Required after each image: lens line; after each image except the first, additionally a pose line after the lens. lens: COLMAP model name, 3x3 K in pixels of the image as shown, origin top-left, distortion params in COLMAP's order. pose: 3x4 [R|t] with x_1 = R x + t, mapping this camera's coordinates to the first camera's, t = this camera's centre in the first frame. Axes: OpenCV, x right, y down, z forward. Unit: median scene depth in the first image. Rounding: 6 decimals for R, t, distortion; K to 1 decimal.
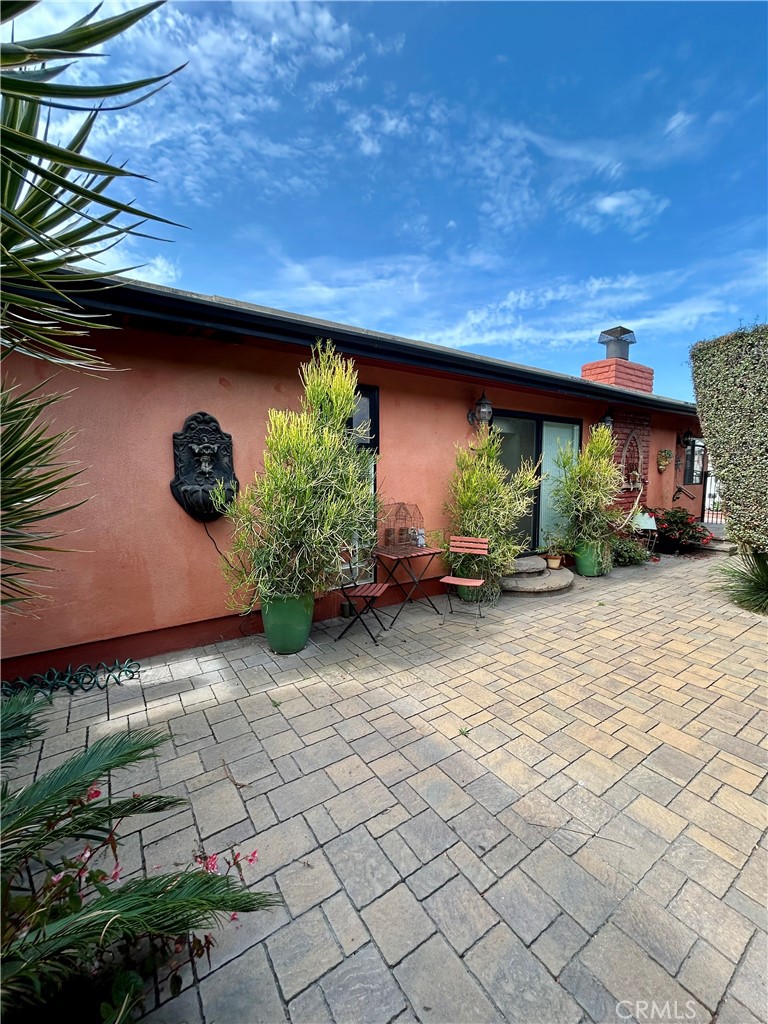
lens RADIAL K [[412.5, 0, 386.0], [0, 412.5, 512.3], [0, 0, 1]] dist [-0.000054, 0.001639]
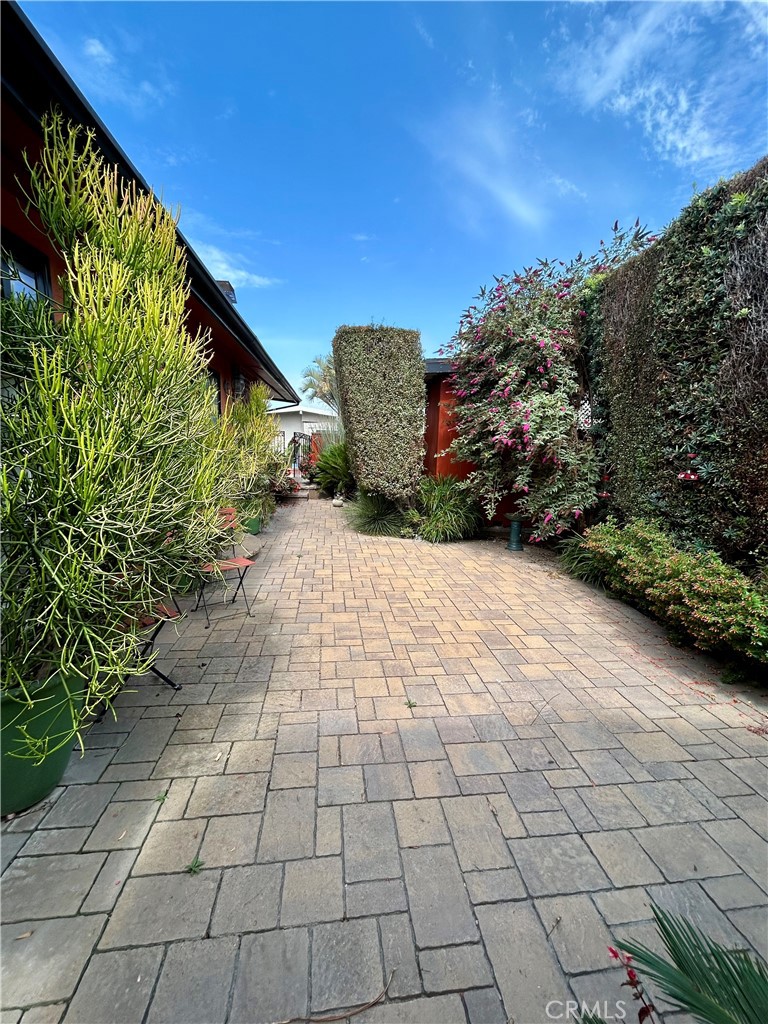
lens RADIAL K [[412.5, 0, 386.0], [0, 412.5, 512.3], [0, 0, 1]] dist [-0.000054, 0.001639]
pose [[0.446554, -0.134815, 0.884542, -0.455225], [0.049172, 0.990787, 0.126183, -0.020955], [-0.893404, -0.012853, 0.449070, 0.462131]]
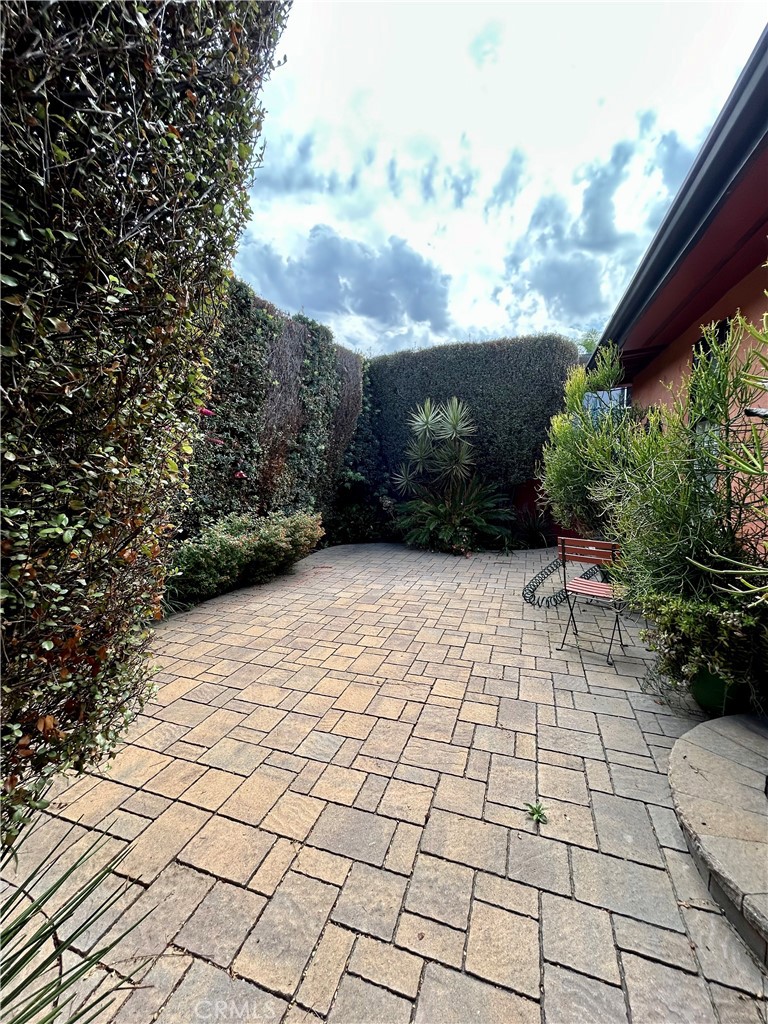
lens RADIAL K [[412.5, 0, 386.0], [0, 412.5, 512.3], [0, 0, 1]] dist [-0.000054, 0.001639]
pose [[-0.805852, 0.070553, -0.587899, 1.159288], [-0.047969, 0.981834, 0.183581, -0.103048], [0.590171, 0.176140, -0.787828, 1.665173]]
